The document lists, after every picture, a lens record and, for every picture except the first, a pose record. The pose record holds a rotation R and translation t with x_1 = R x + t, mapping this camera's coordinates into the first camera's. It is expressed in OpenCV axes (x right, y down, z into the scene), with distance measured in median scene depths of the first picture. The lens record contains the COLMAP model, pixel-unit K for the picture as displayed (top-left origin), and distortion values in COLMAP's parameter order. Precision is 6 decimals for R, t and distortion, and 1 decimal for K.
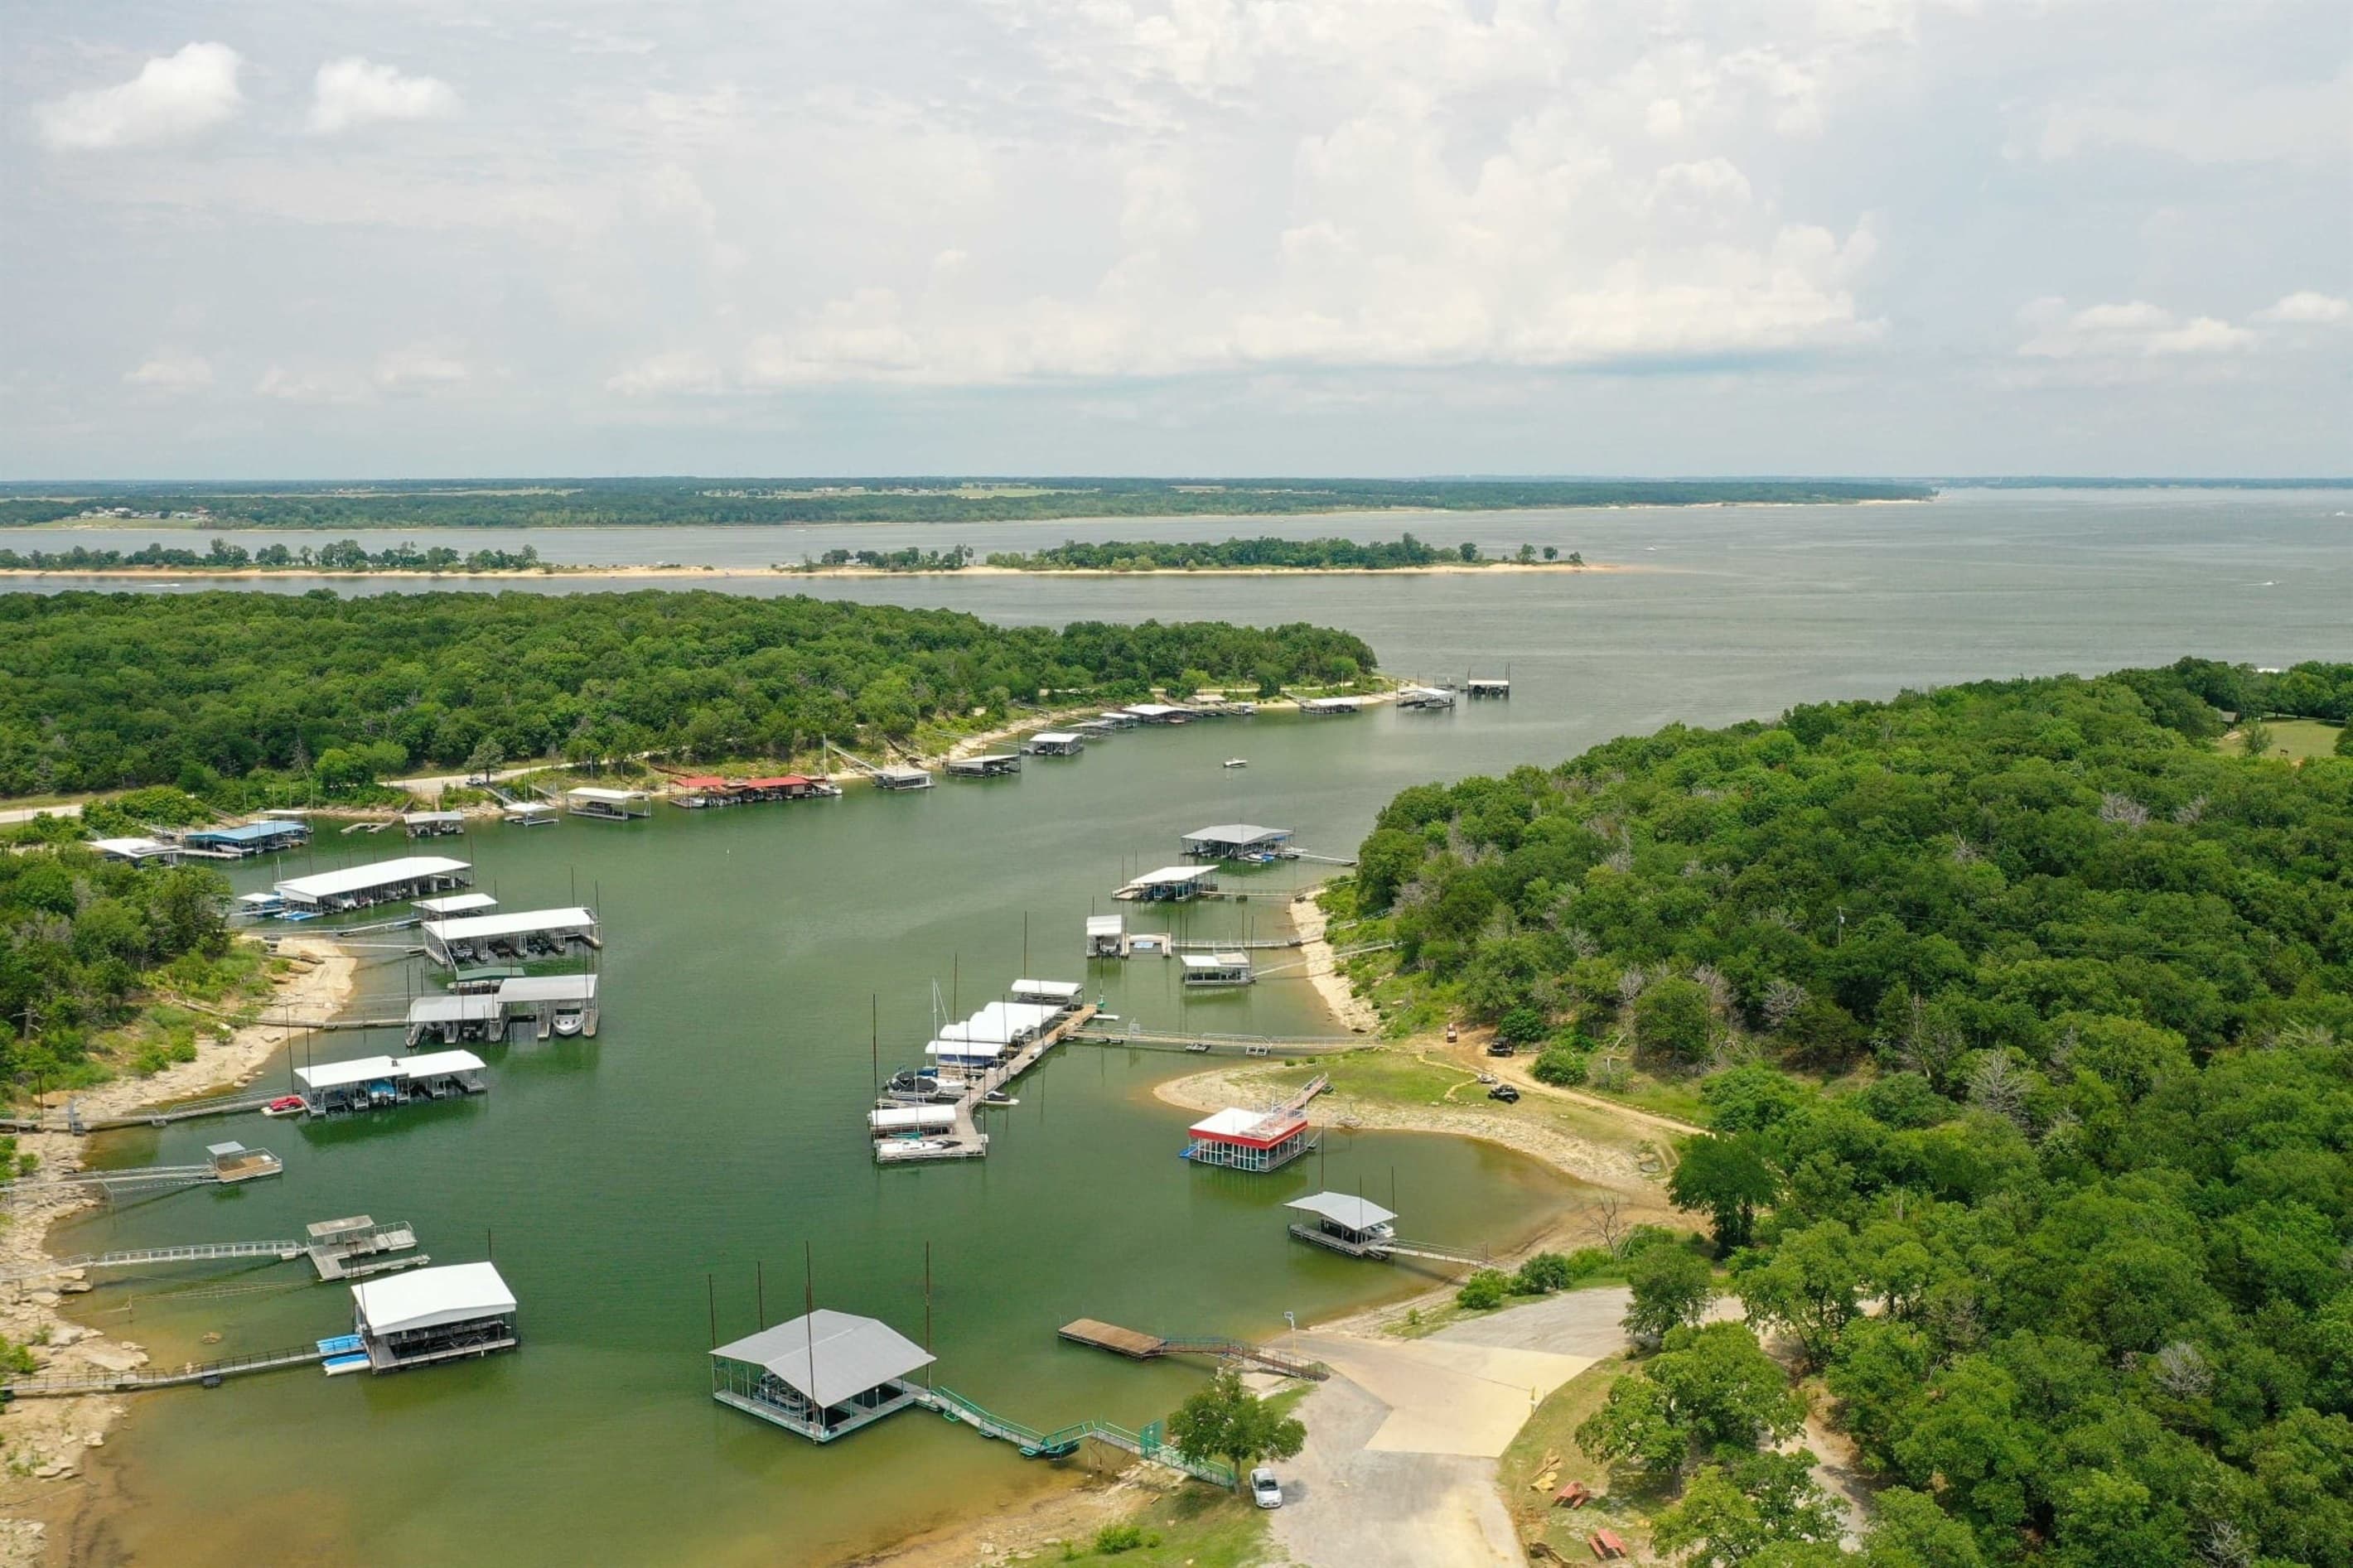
lens RADIAL K [[2544.0, 0, 1173.3], [0, 2544.0, 785.2], [0, 0, 1]] dist [-0.004783, -0.005571]
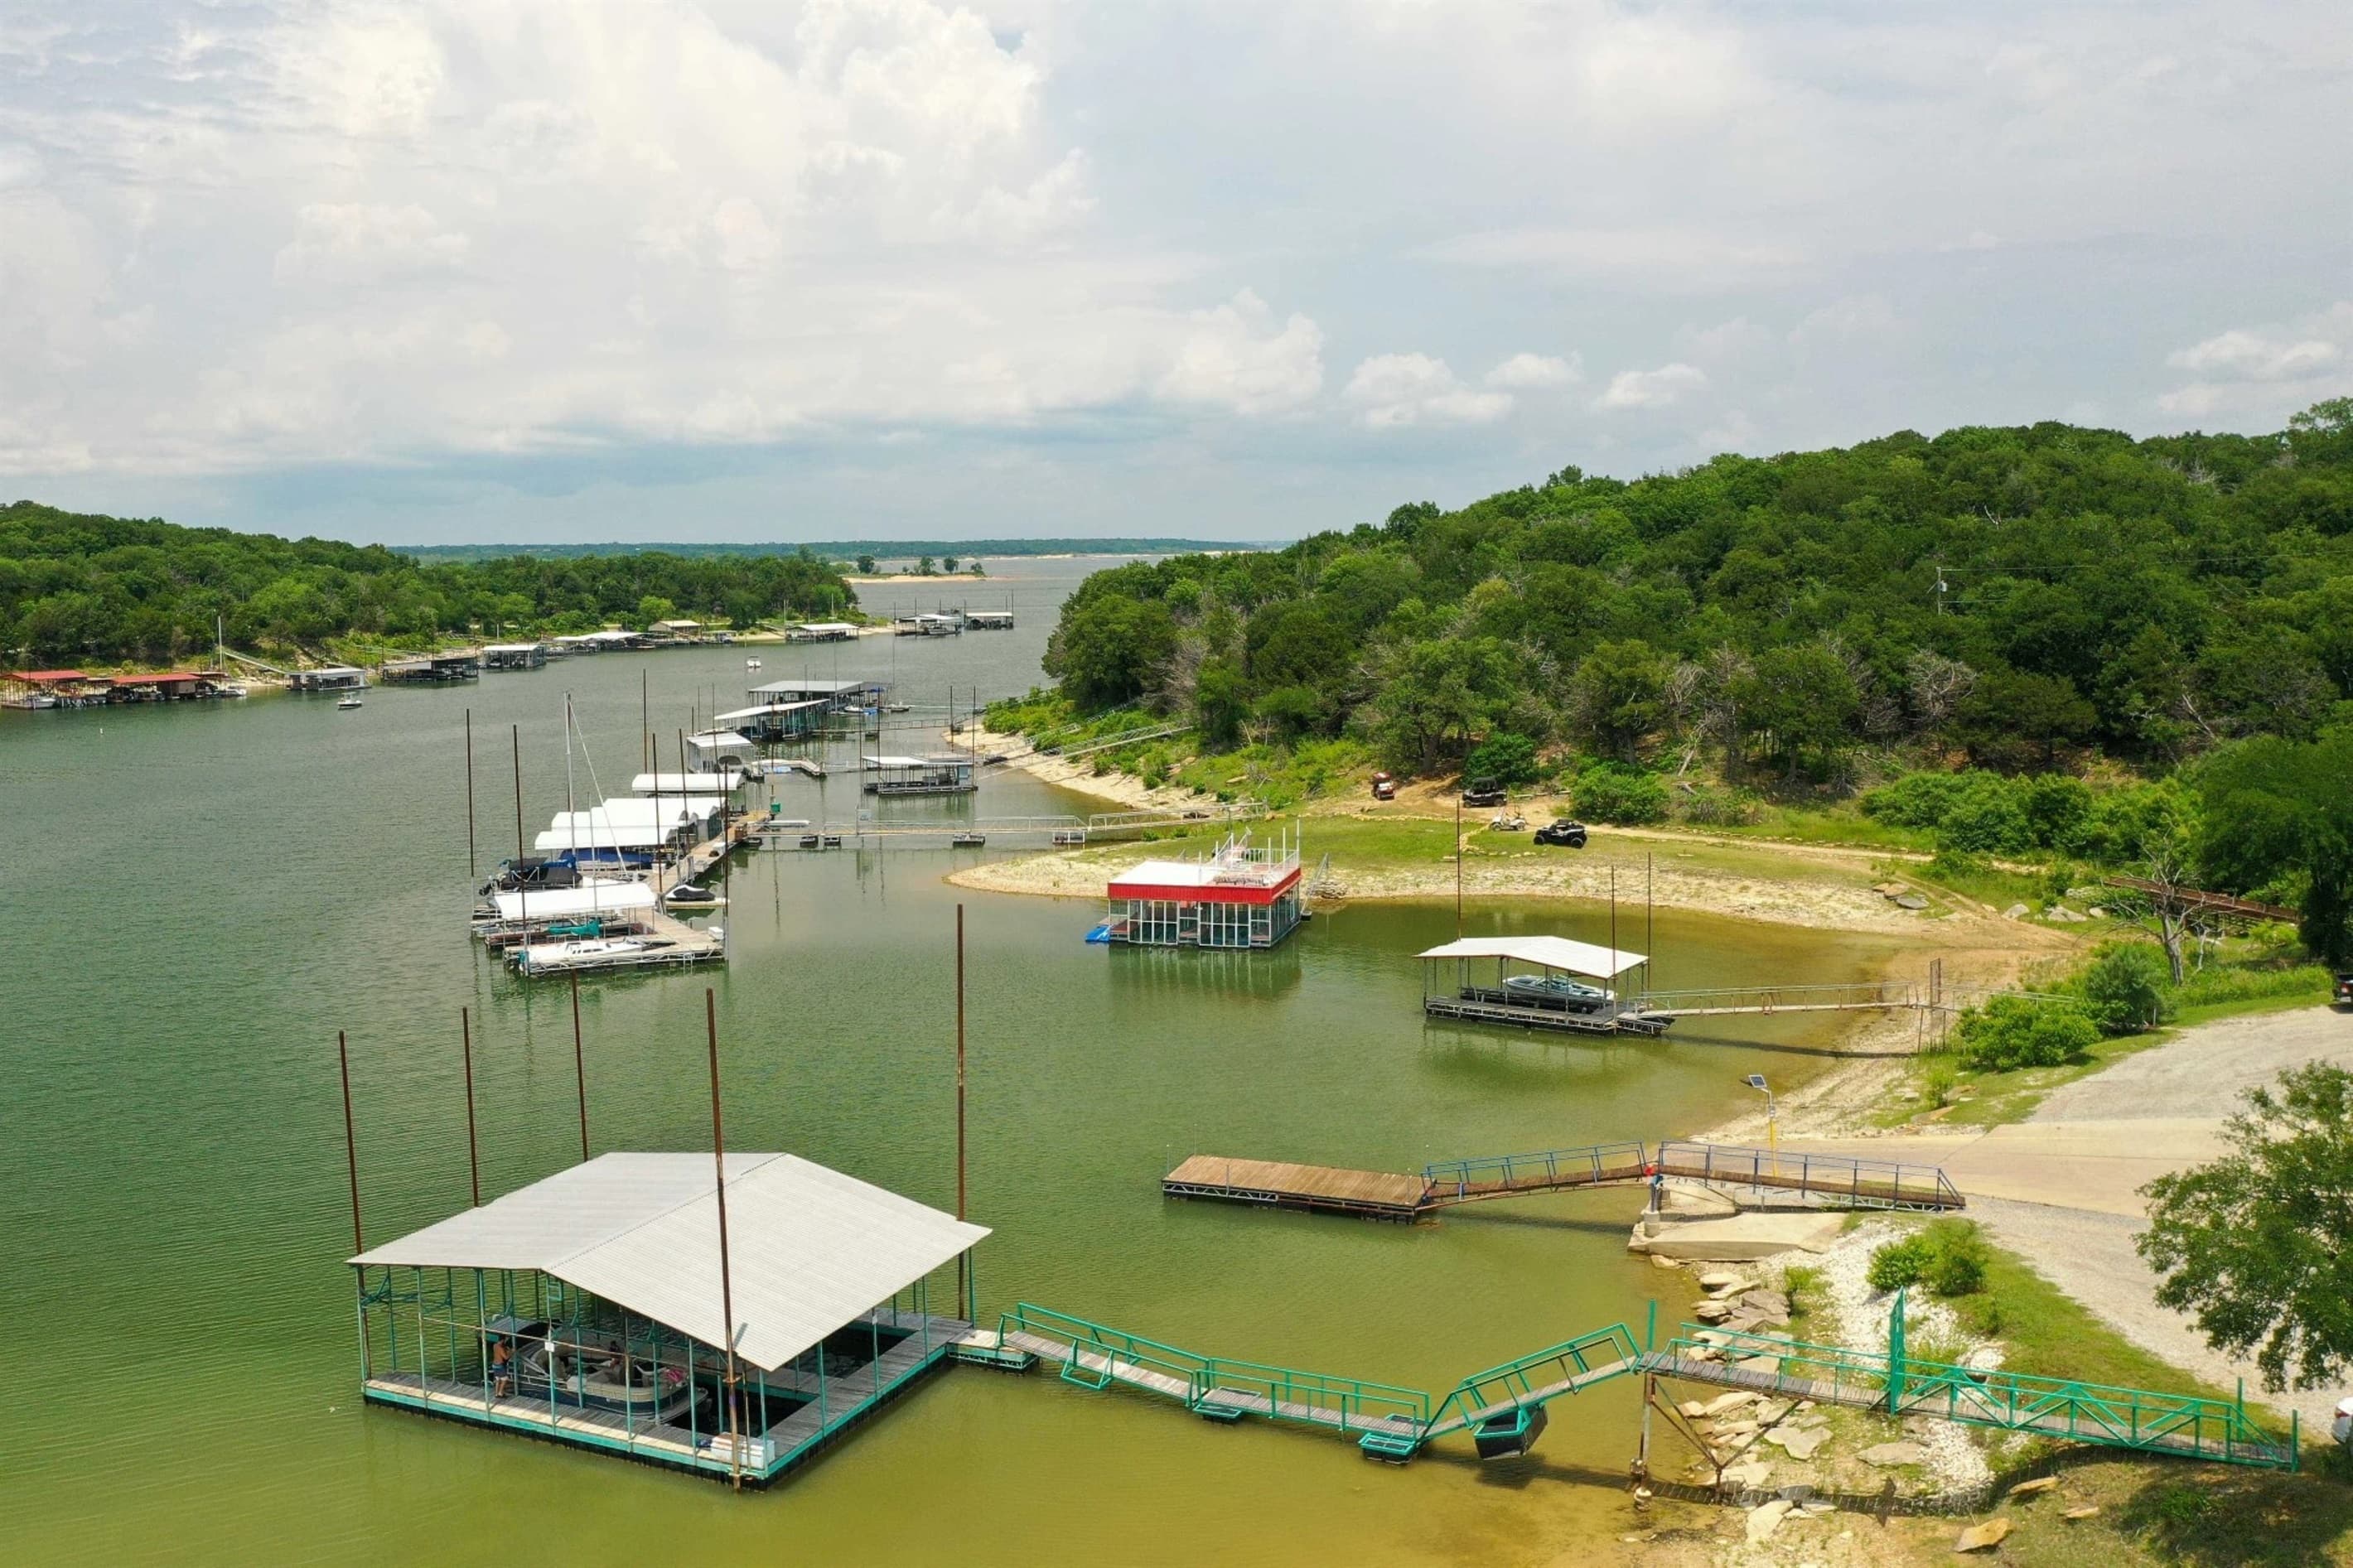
lens RADIAL K [[2544.0, 0, 1173.3], [0, 2544.0, 785.2], [0, 0, 1]] dist [-0.004783, -0.005571]
pose [[0.969142, -0.034484, 0.244081, -0.046170], [0.039095, 0.999136, -0.014071, 0.049611], [-0.243385, 0.023180, 0.969653, 0.188740]]
